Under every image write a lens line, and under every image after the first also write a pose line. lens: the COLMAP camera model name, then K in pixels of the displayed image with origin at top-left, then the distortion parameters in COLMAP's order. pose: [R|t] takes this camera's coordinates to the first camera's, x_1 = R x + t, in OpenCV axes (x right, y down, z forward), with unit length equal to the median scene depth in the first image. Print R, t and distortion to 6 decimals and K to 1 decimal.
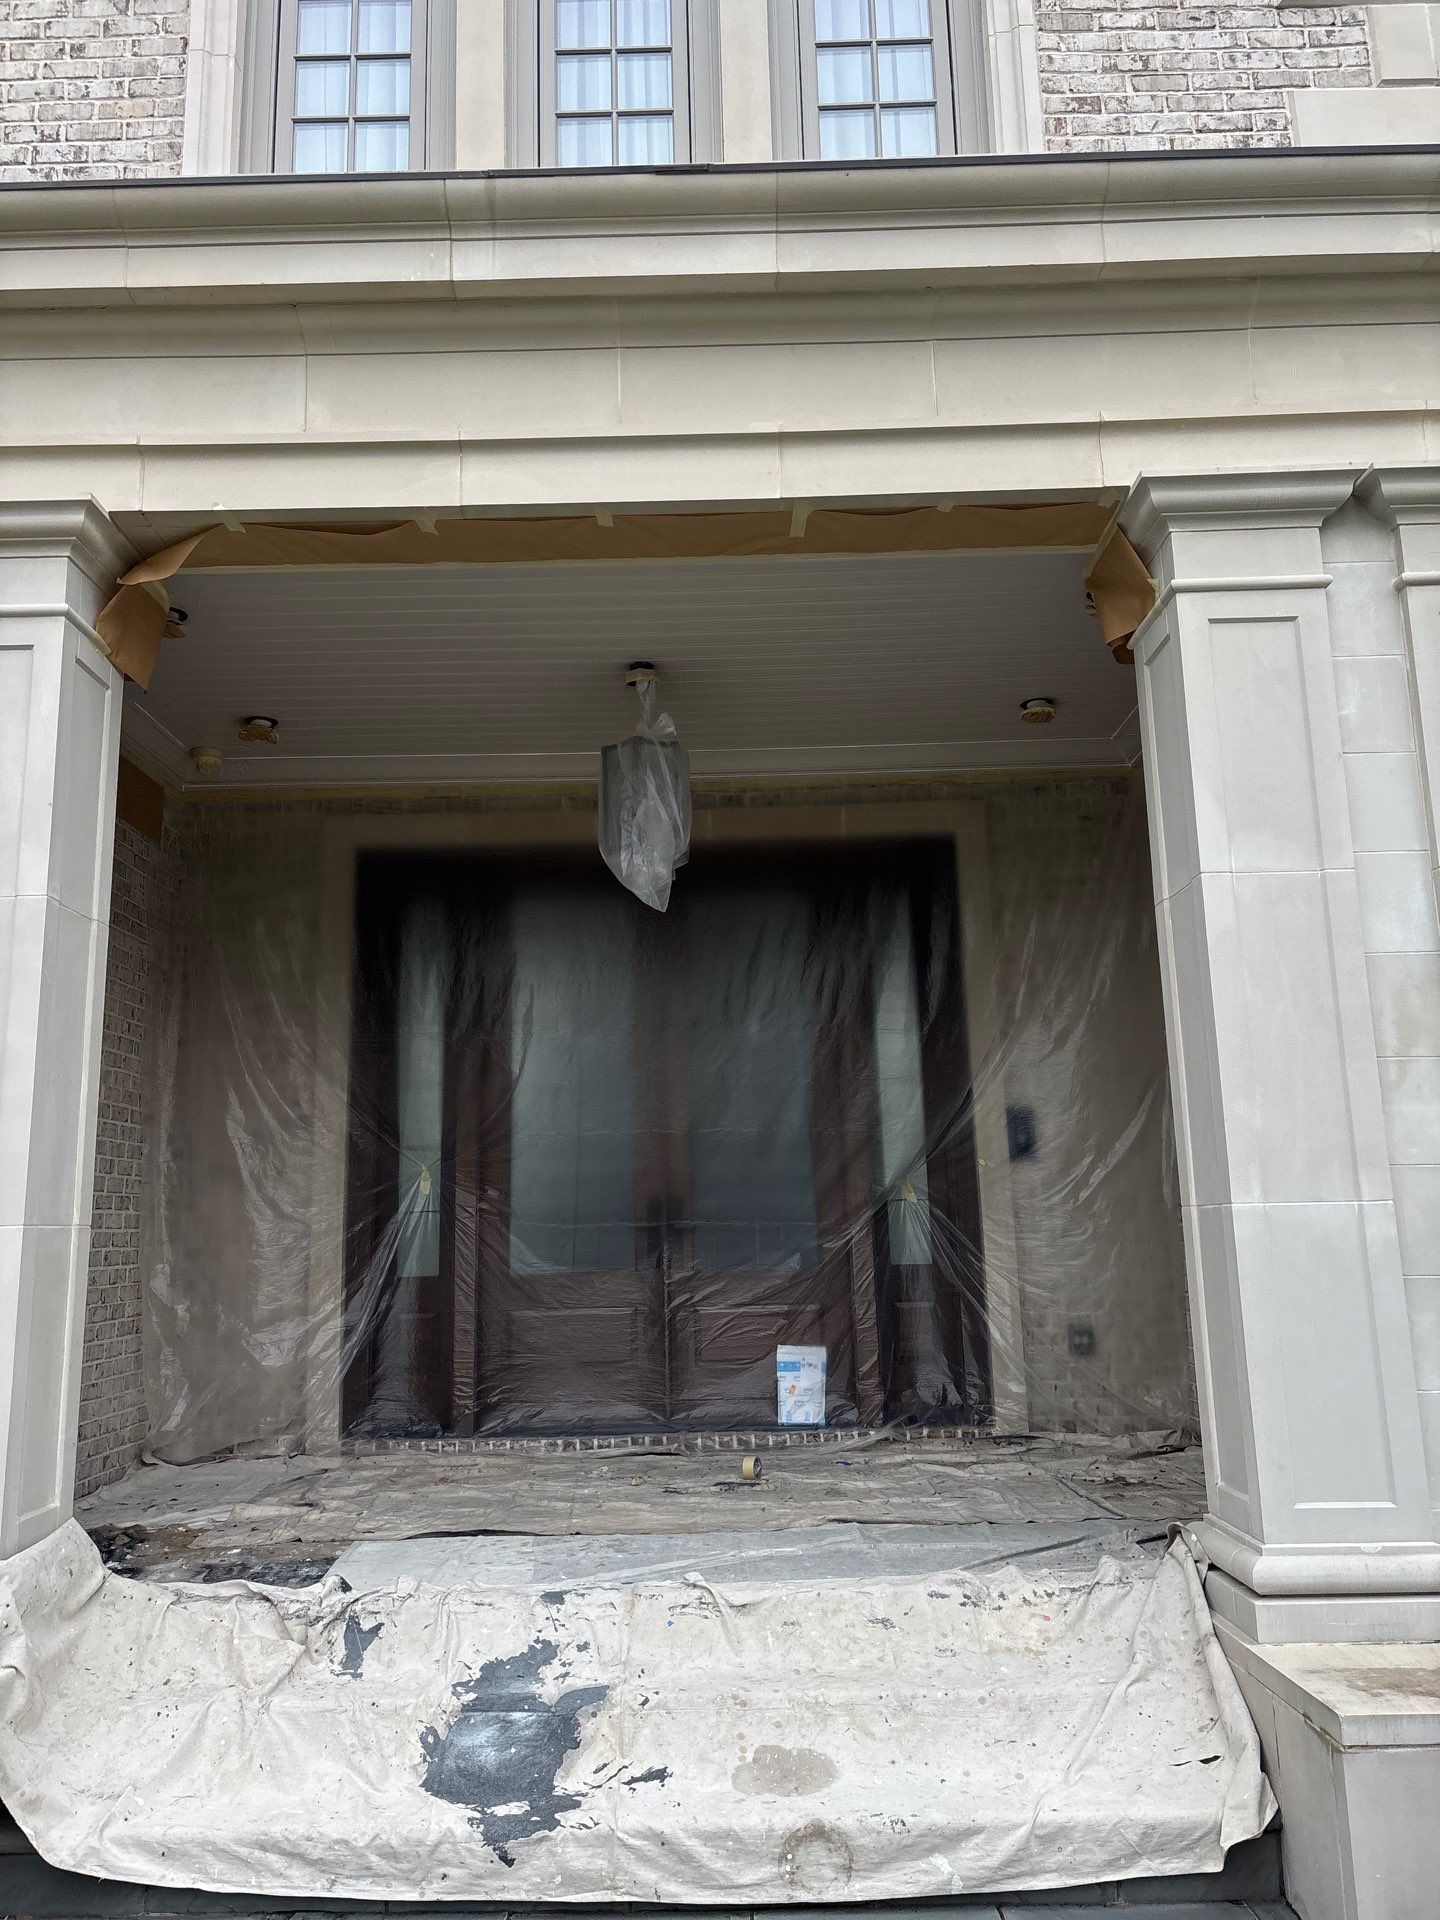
lens RADIAL K [[1410.5, 0, 720.0], [0, 1410.5, 960.0], [0, 0, 1]] dist [0.141772, -0.001088]
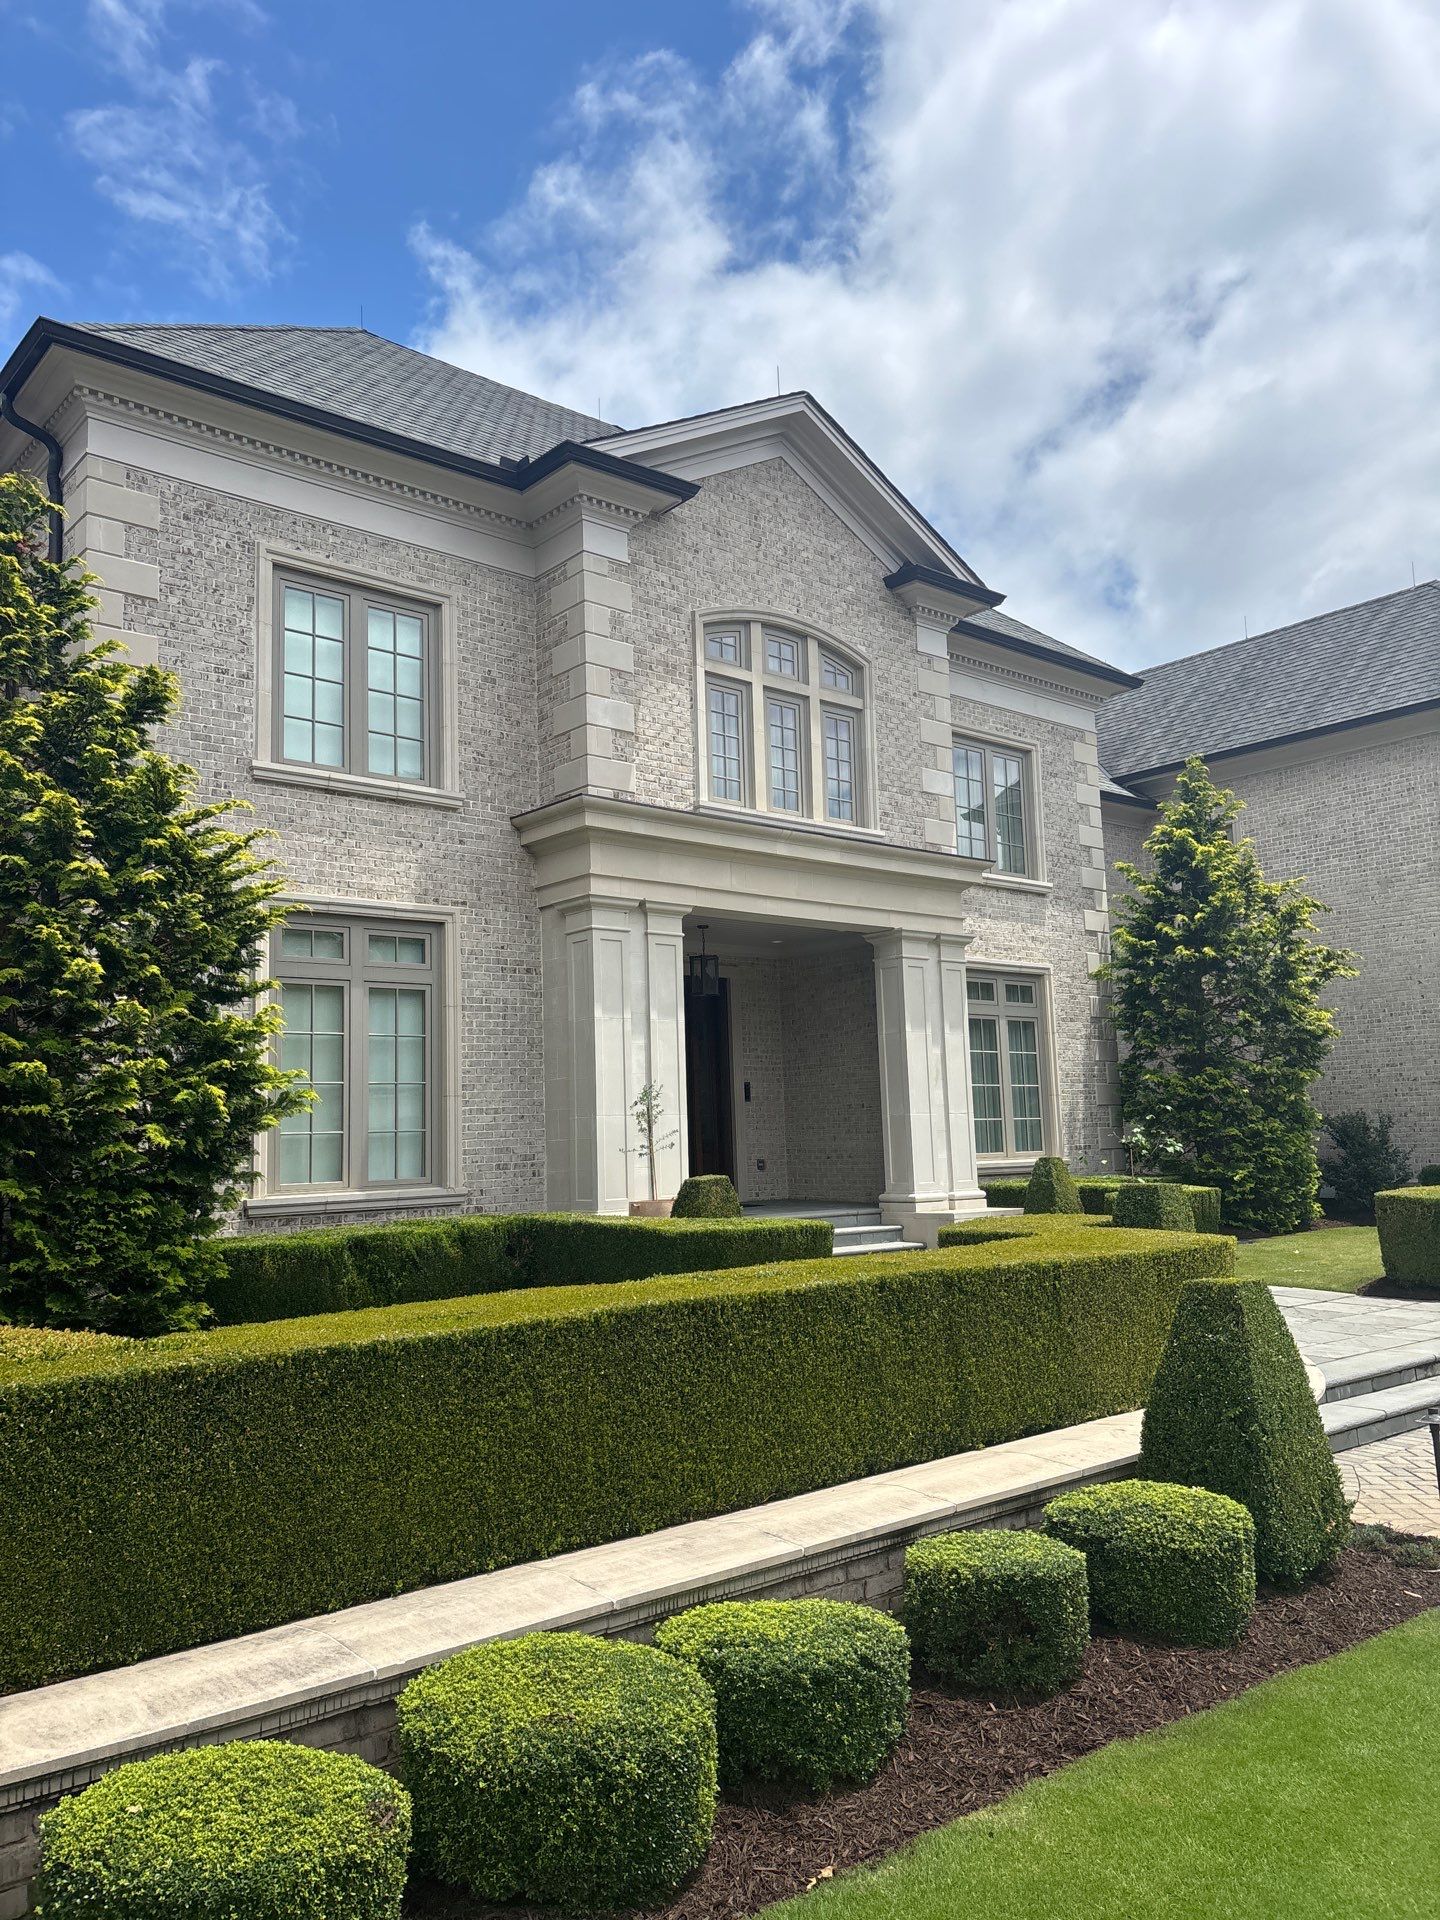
lens RADIAL K [[1410.5, 0, 720.0], [0, 1410.5, 960.0], [0, 0, 1]] dist [0.141772, -0.001088]
pose [[0.760230, 0.084524, 0.644132, -2.474083], [-0.114878, 0.993366, 0.005233, -0.210326], [-0.639417, -0.077975, 0.764896, -1.564262]]
